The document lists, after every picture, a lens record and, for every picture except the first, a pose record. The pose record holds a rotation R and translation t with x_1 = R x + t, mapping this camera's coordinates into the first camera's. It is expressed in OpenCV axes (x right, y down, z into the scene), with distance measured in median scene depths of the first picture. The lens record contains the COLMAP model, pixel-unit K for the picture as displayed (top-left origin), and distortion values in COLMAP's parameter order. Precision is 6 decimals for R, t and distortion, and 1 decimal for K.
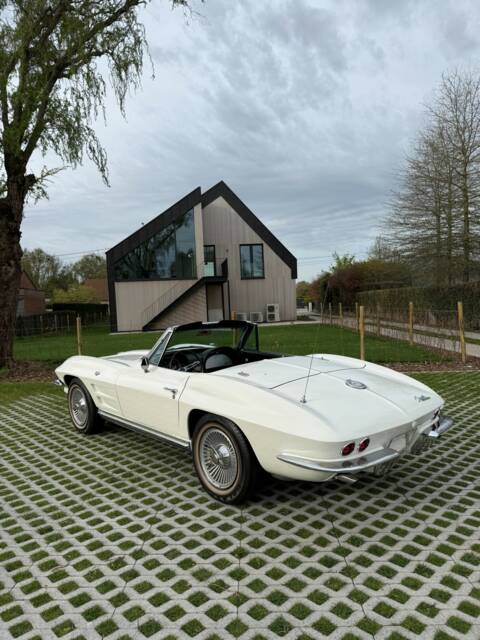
lens RADIAL K [[446.7, 0, 240.1], [0, 446.7, 320.7], [0, 0, 1]] dist [0.066930, -0.103123]
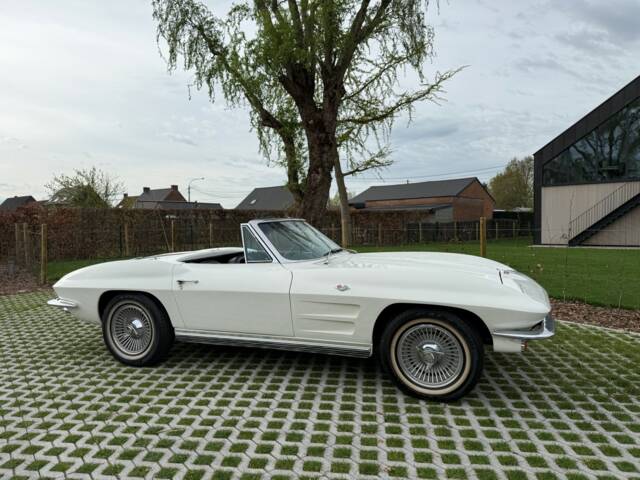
lens RADIAL K [[448.0, 0, 311.0], [0, 448.0, 241.6], [0, 0, 1]] dist [0.049647, -0.070195]
pose [[0.624418, 0.062246, -0.778606, 0.598306], [-0.042961, 0.998048, 0.045337, -0.001818], [0.779908, 0.005140, 0.625873, 0.472235]]
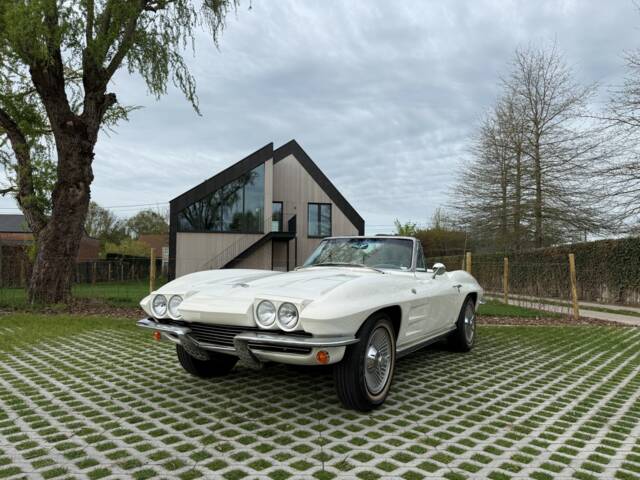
lens RADIAL K [[447.8, 0, 321.4], [0, 447.8, 242.2], [0, 0, 1]] dist [0.045217, -0.062394]
pose [[0.996717, 0.056063, 0.058410, -0.128398], [-0.049782, 0.993337, -0.103934, 0.087245], [-0.063848, 0.100685, 0.992868, 0.156166]]
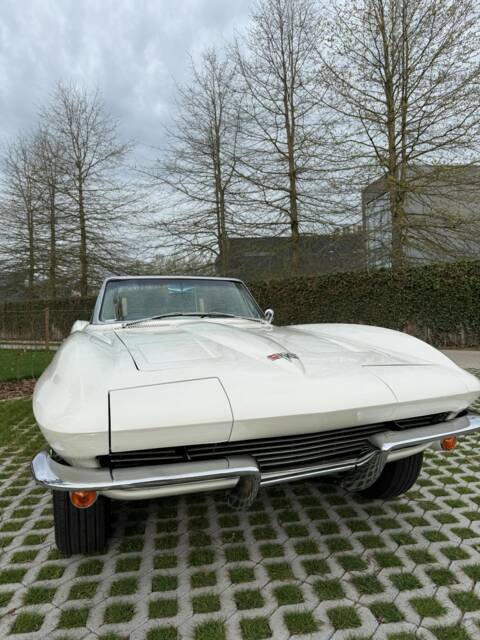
lens RADIAL K [[448.0, 0, 241.5], [0, 448.0, 321.7], [0, 0, 1]] dist [0.049647, -0.070195]
pose [[0.576784, 0.005895, 0.816876, -0.432083], [0.039707, 0.998590, -0.035243, 0.074510], [-0.815931, 0.052763, 0.575736, 0.522924]]
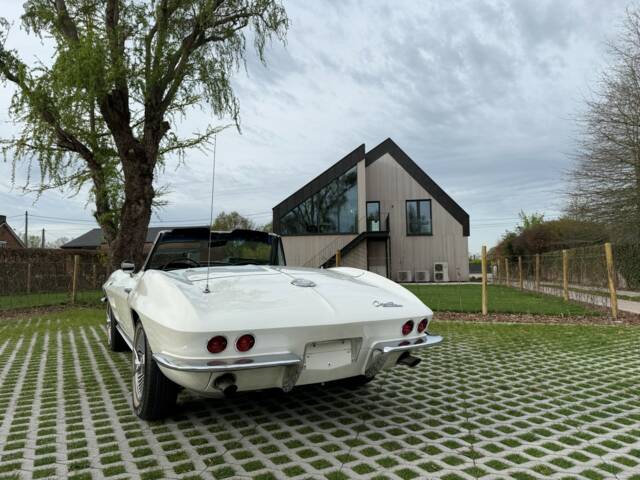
lens RADIAL K [[448.0, 0, 319.3], [0, 448.0, 242.5], [0, 0, 1]] dist [0.047391, -0.067639]
pose [[0.971272, 0.015502, -0.237468, 0.261137], [-0.037708, 0.995295, -0.089258, 0.076947], [0.234967, 0.095648, 0.967286, 0.126383]]
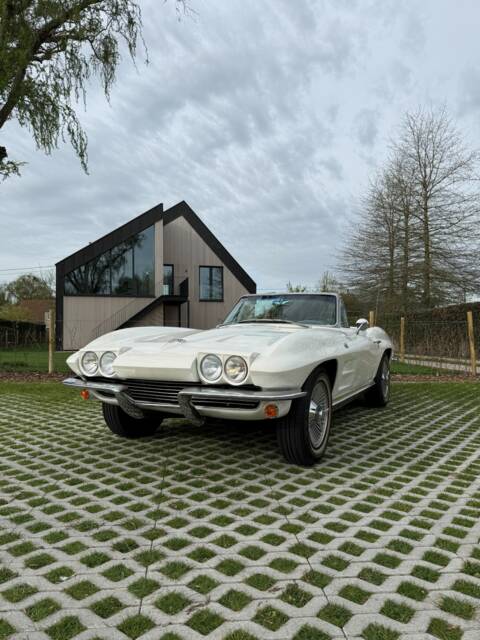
lens RADIAL K [[448.1, 0, 240.5], [0, 448.1, 321.1], [0, 0, 1]] dist [0.048018, -0.069220]
pose [[0.990425, 0.043577, 0.130997, -0.182991], [-0.034001, 0.996644, -0.074466, 0.100377], [-0.133802, 0.069299, 0.988582, 0.177735]]
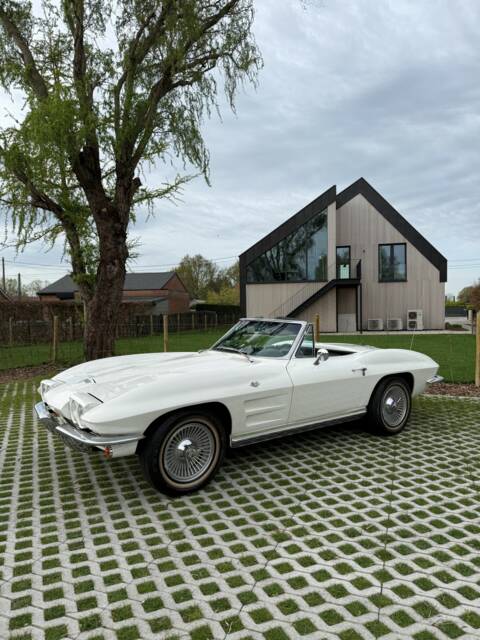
lens RADIAL K [[448.0, 0, 241.5], [0, 448.0, 321.7], [0, 0, 1]] dist [0.049647, -0.070195]
pose [[0.945328, 0.037695, -0.323934, 0.203289], [-0.039845, 0.999206, -0.000005, 0.000389], [0.323677, 0.012912, 0.946080, 0.157534]]
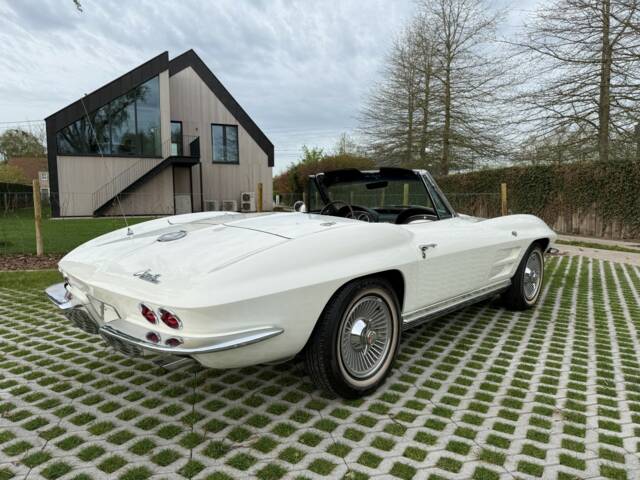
lens RADIAL K [[448.1, 0, 317.9], [0, 448.1, 240.2], [0, 0, 1]] dist [0.048018, -0.069220]
pose [[0.962387, 0.014913, 0.271274, -0.195512], [-0.029505, 0.998324, 0.049794, 0.059771], [-0.270077, -0.055925, 0.961213, 0.315310]]
